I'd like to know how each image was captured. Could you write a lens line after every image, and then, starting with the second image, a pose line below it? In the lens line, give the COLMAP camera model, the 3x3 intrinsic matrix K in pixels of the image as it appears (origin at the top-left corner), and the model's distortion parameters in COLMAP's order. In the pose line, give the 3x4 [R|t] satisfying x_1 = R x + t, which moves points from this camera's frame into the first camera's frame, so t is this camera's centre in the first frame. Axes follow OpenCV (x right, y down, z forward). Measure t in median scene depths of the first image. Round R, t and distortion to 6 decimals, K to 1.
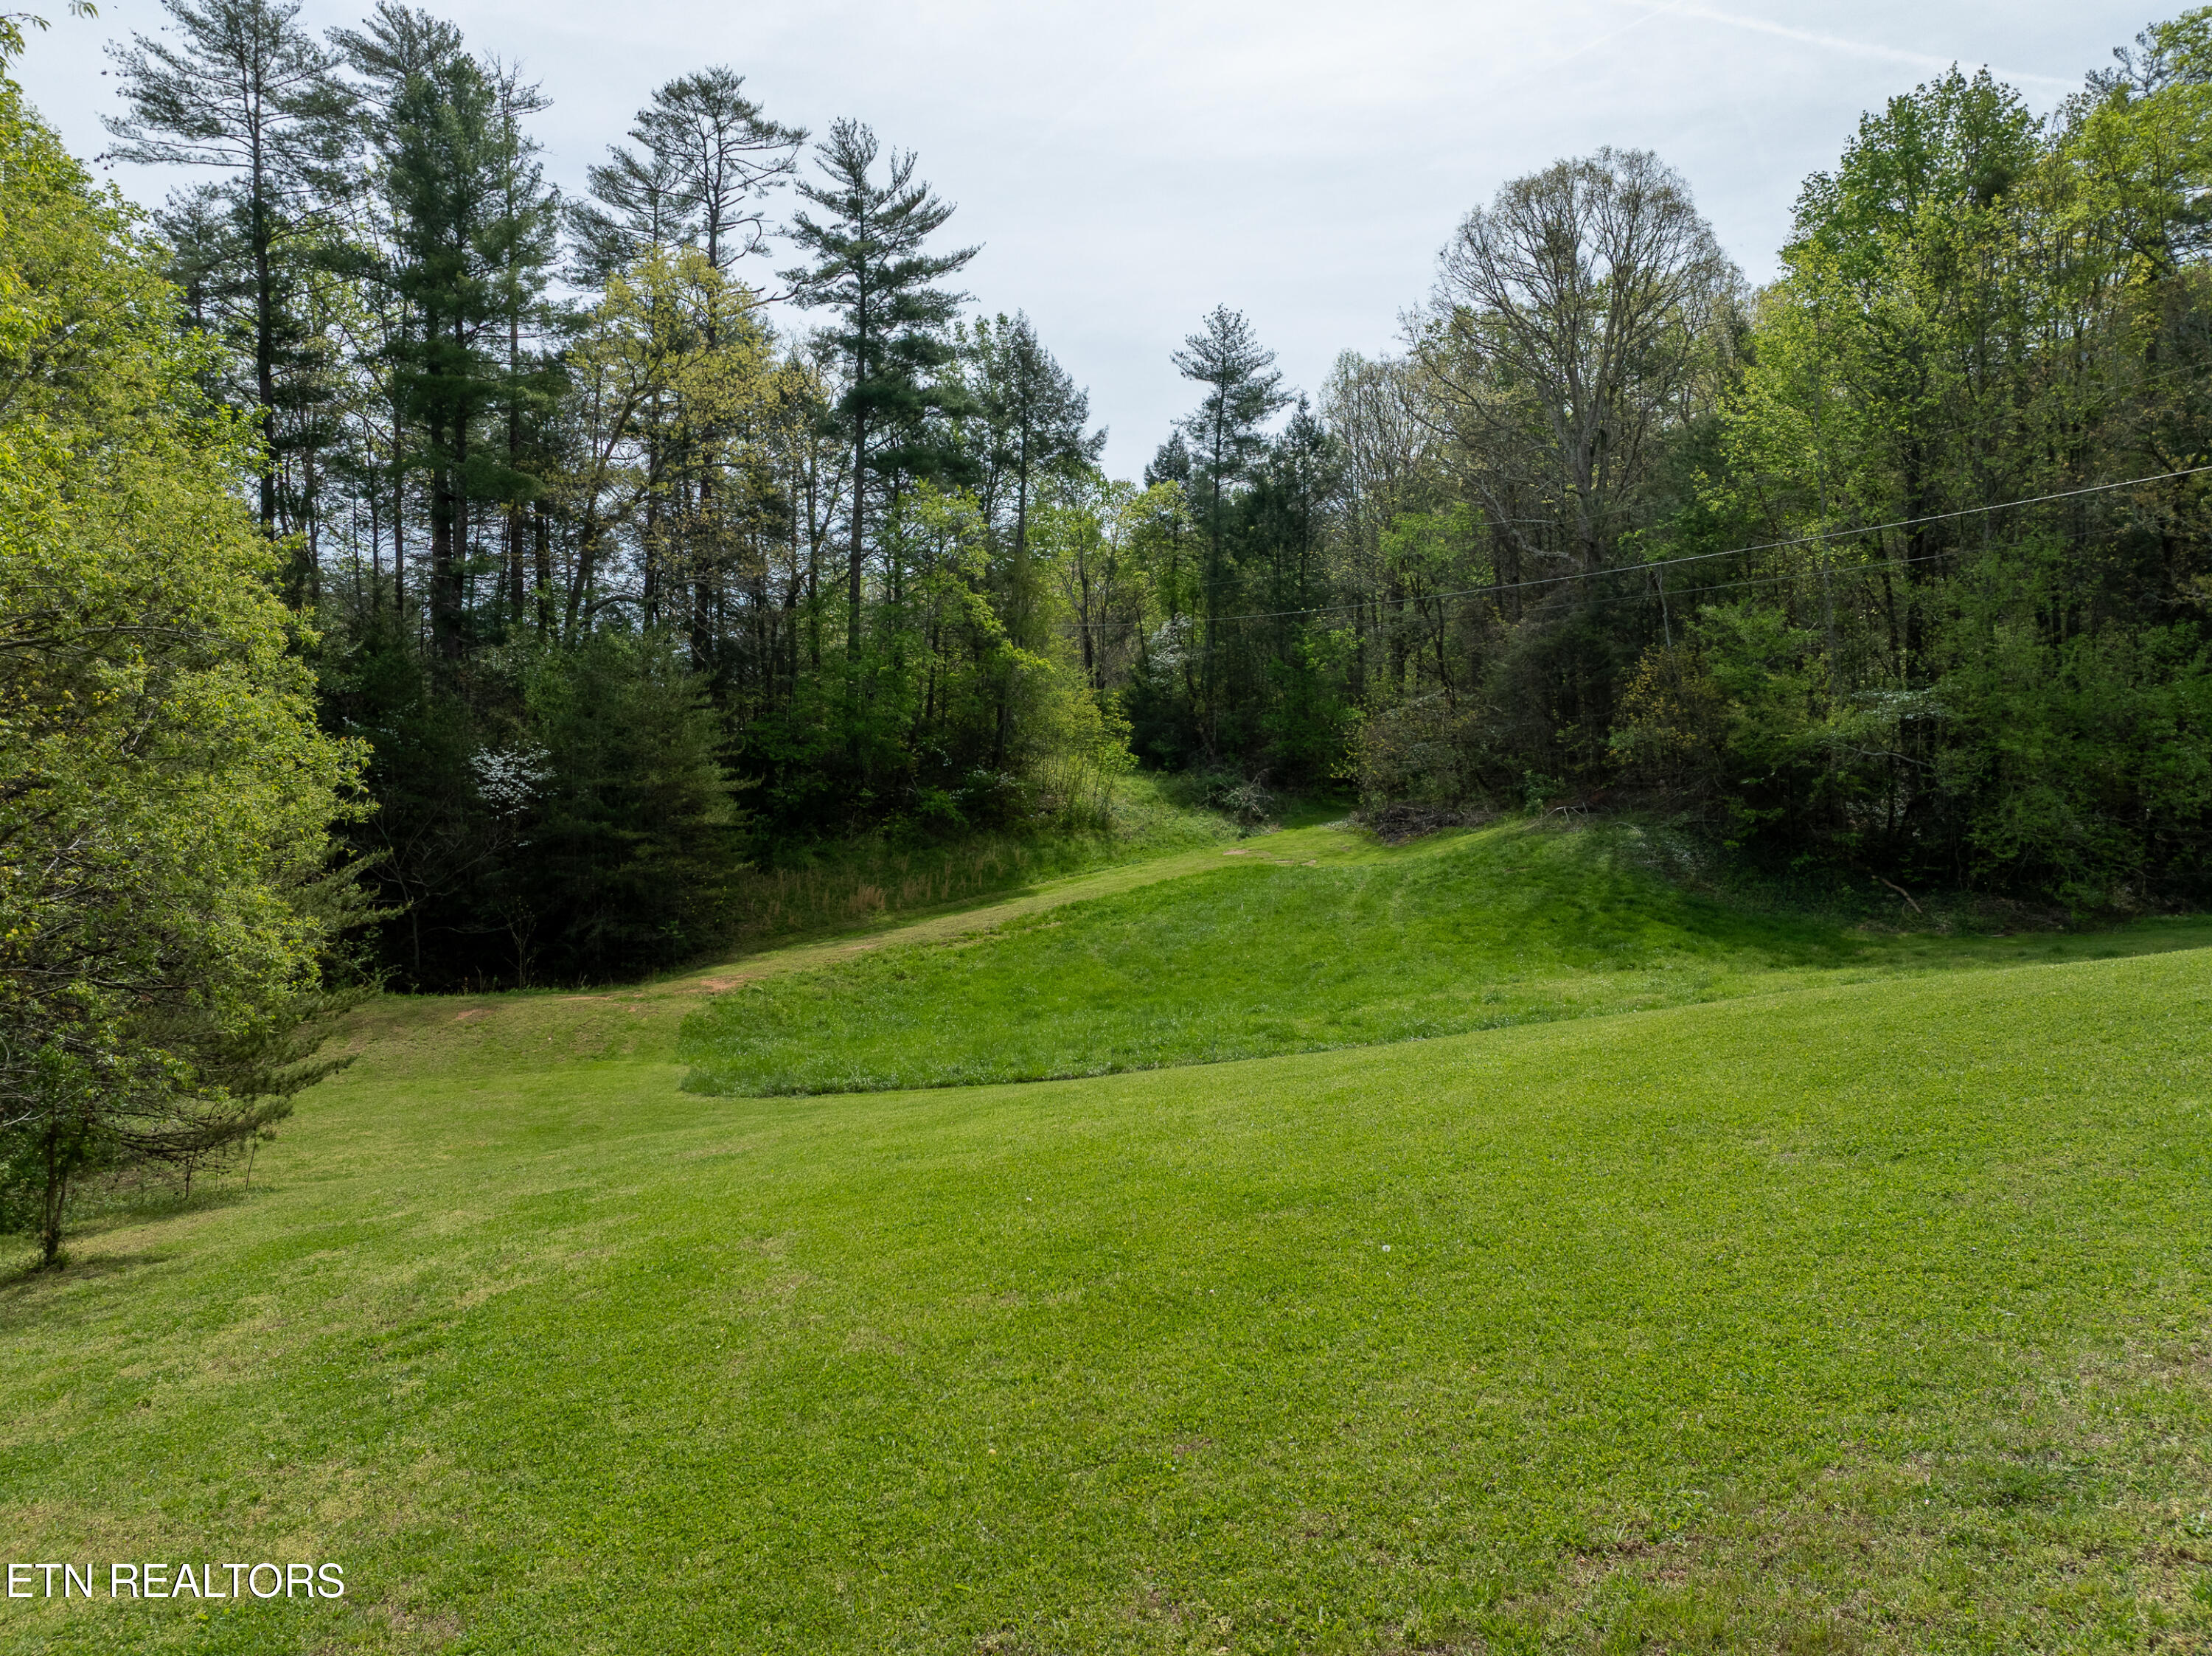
lens RADIAL K [[1563.0, 0, 1108.8], [0, 1563.0, 826.6], [0, 0, 1]] dist [-0.049579, 0.018989]
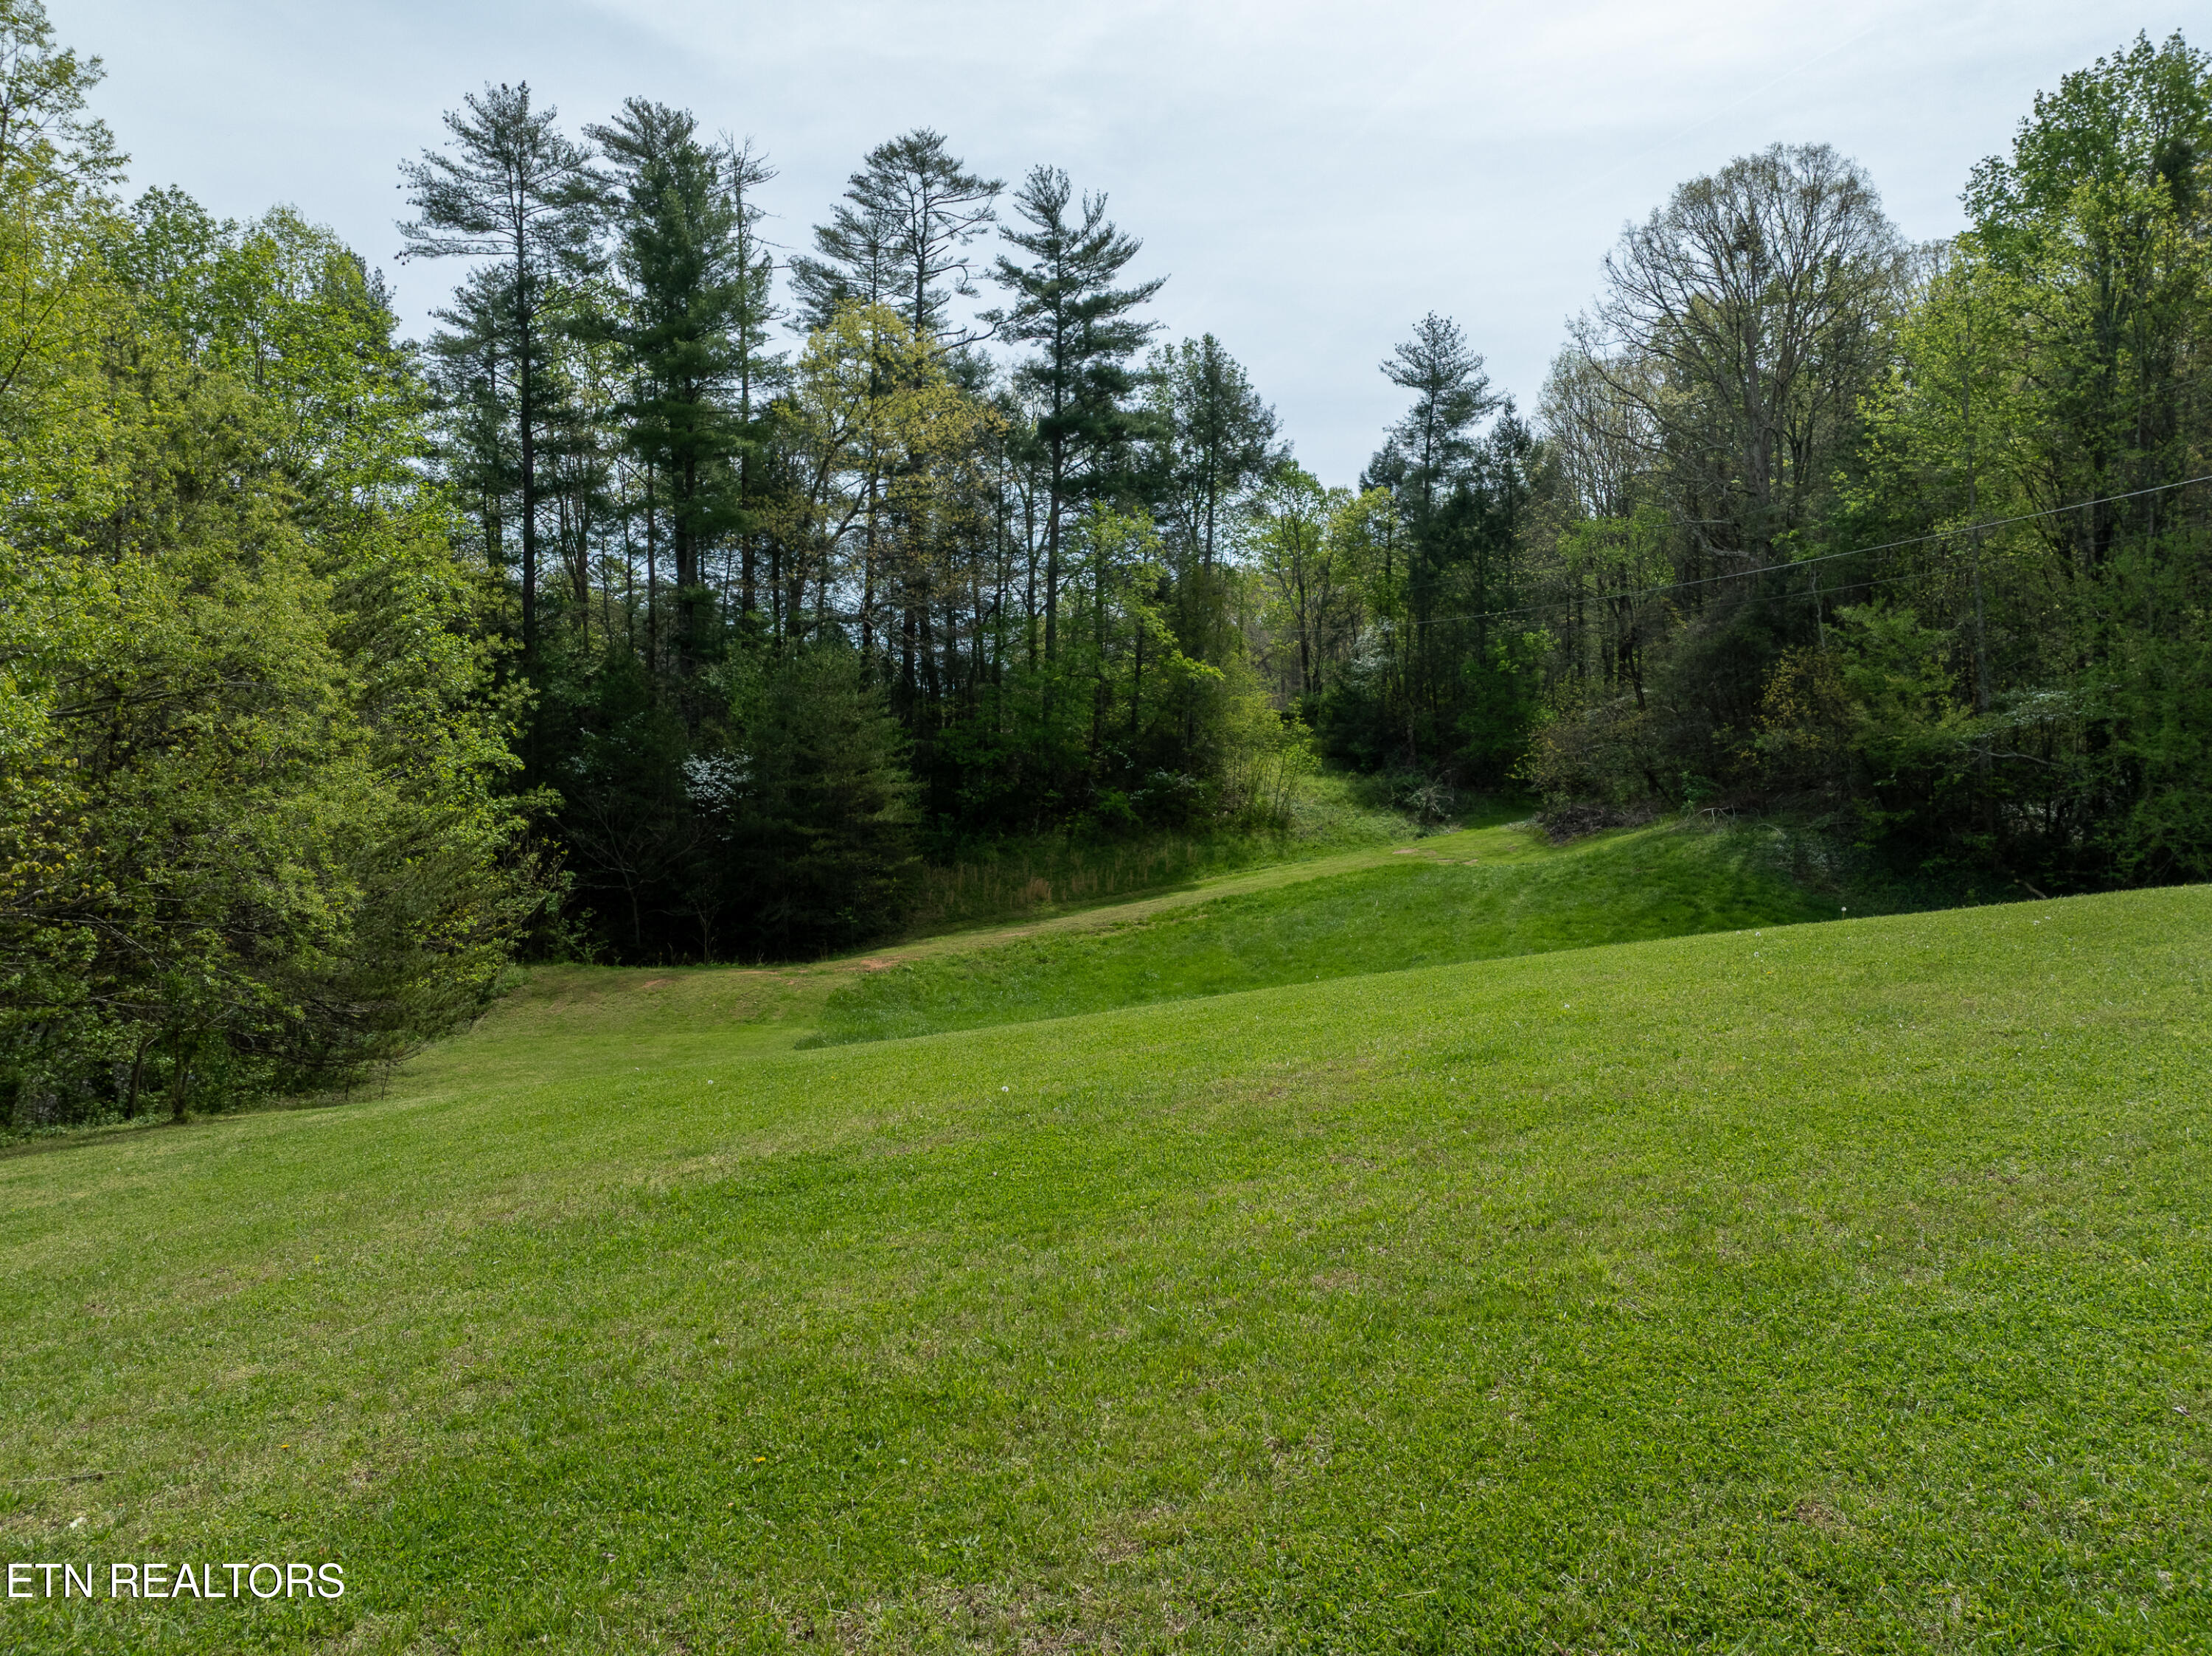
lens RADIAL K [[1563.0, 0, 1102.8], [0, 1563.0, 828.0], [0, 0, 1]] dist [-0.049579, 0.018989]
pose [[0.981200, 0.004765, -0.192933, 0.097055], [-0.004443, 0.999988, 0.002103, -0.000123], [0.192940, -0.001206, 0.981210, -0.058797]]
